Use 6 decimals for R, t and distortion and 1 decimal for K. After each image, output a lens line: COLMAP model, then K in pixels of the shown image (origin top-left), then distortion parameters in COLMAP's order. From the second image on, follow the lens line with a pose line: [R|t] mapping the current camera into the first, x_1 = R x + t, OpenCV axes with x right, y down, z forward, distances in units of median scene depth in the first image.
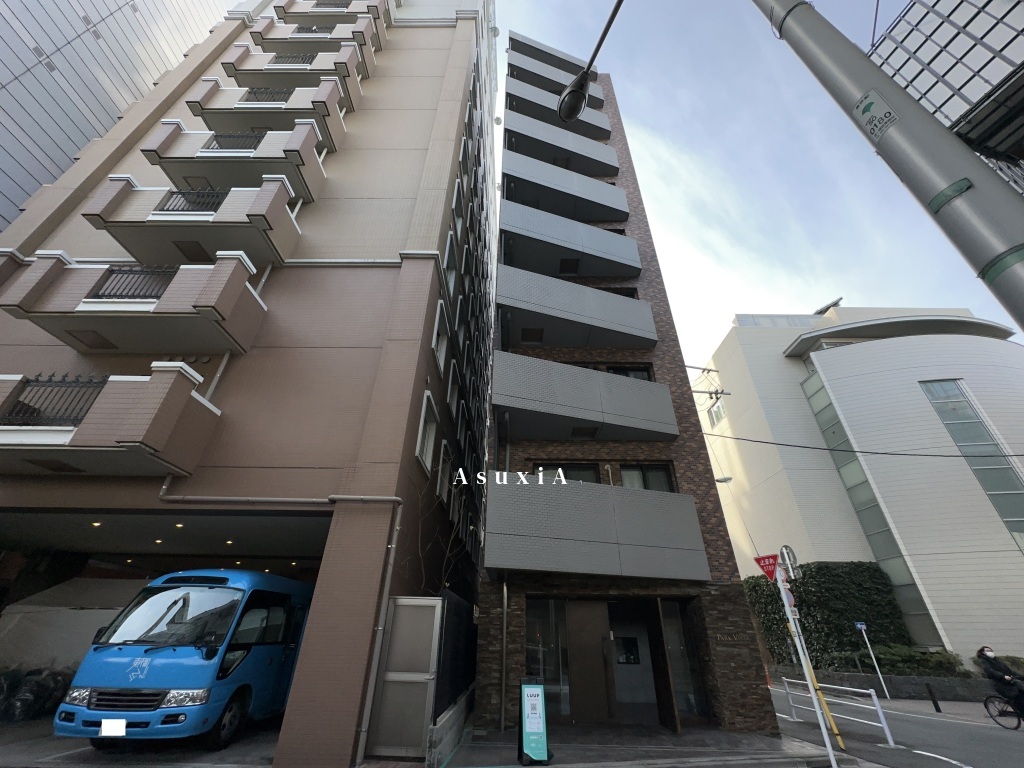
lens RADIAL K [[406.9, 0, 511.9], [0, 406.9, 383.2], [0, 0, 1]] dist [-0.001966, -0.000012]
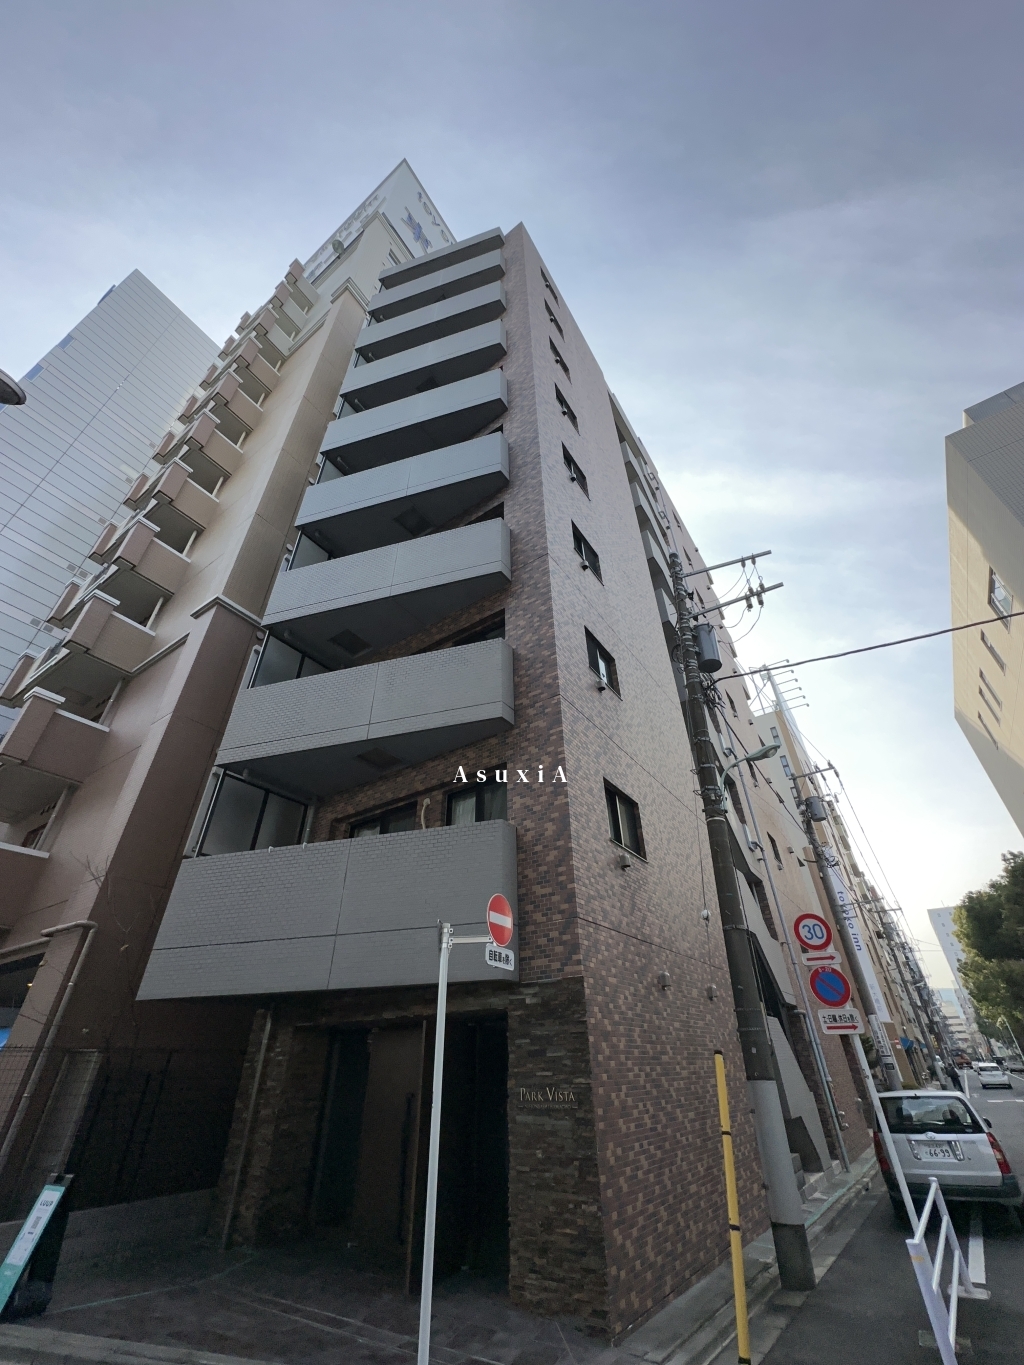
lens RADIAL K [[542.4, 0, 514.2], [0, 542.4, 682.9], [0, 0, 1]] dist [-0.001966, -0.000012]
pose [[0.826752, -0.347985, -0.442027, 0.907812], [0.322318, 0.936986, -0.134789, 0.223343], [0.461078, -0.031036, 0.886817, 0.394210]]
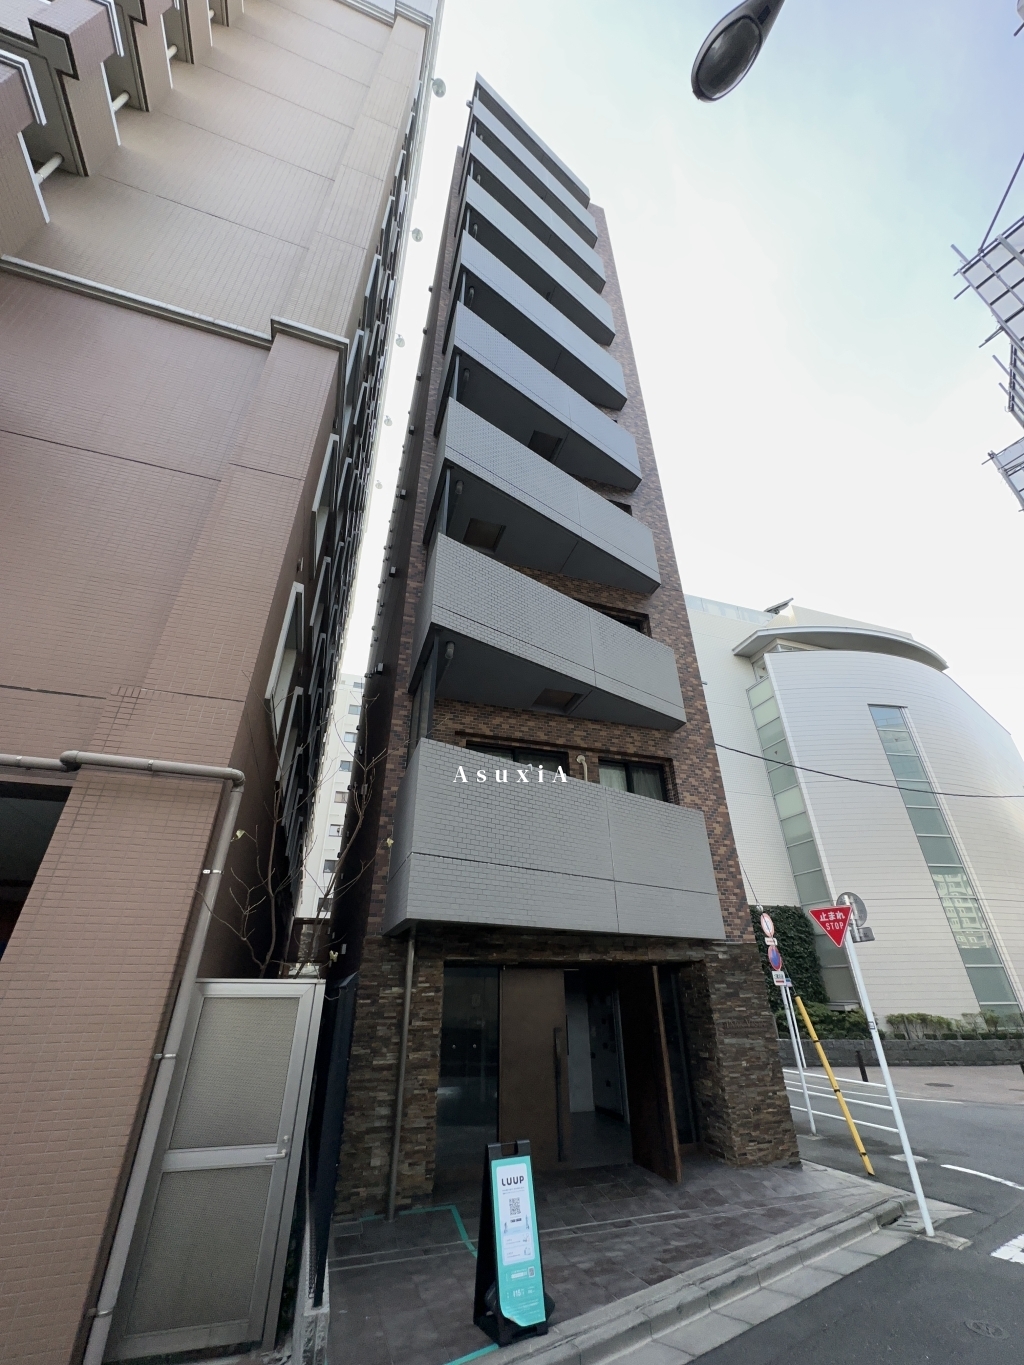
lens RADIAL K [[542.4, 0, 514.2], [0, 542.4, 682.9], [0, 0, 1]] dist [-0.001966, -0.000012]
pose [[0.946368, 0.140060, 0.291152, -0.148214], [-0.153116, 0.987954, 0.022430, 0.100667], [-0.284504, -0.065807, 0.956414, 0.269026]]
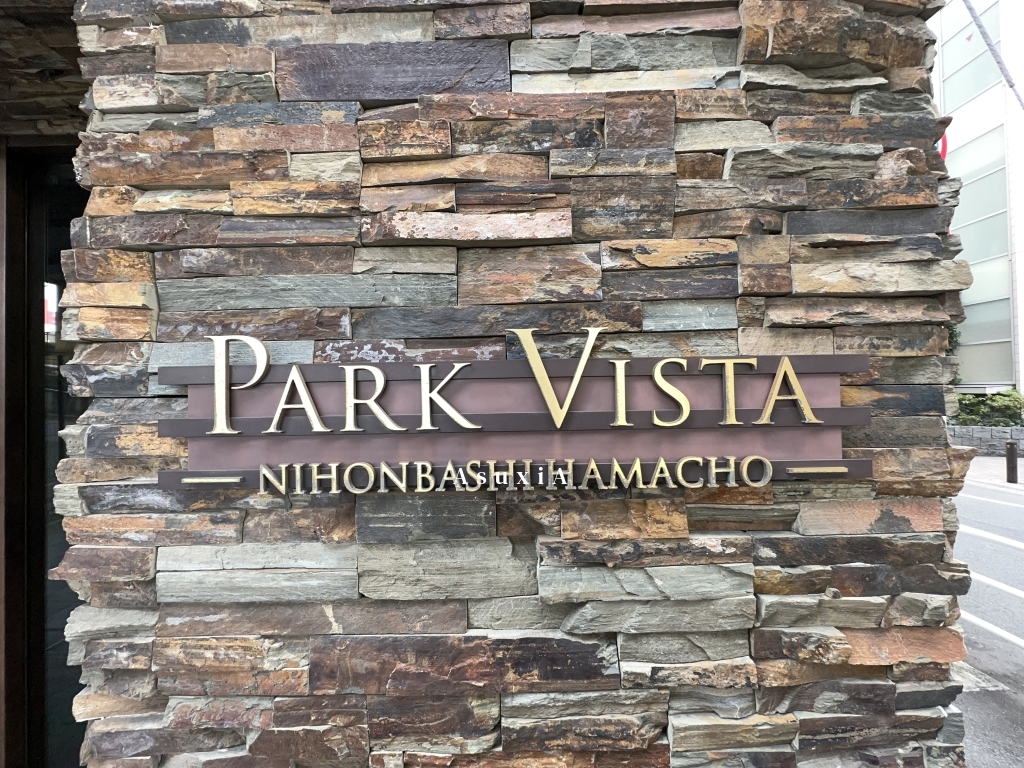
lens RADIAL K [[406.9, 0, 511.9], [0, 406.9, 383.2], [0, 0, 1]] dist [-0.001966, -0.000012]
pose [[0.999584, -0.028616, 0.003647, 0.508733], [0.022540, 0.853673, 0.520321, 0.560919], [-0.018003, -0.520023, 0.853963, 0.894369]]
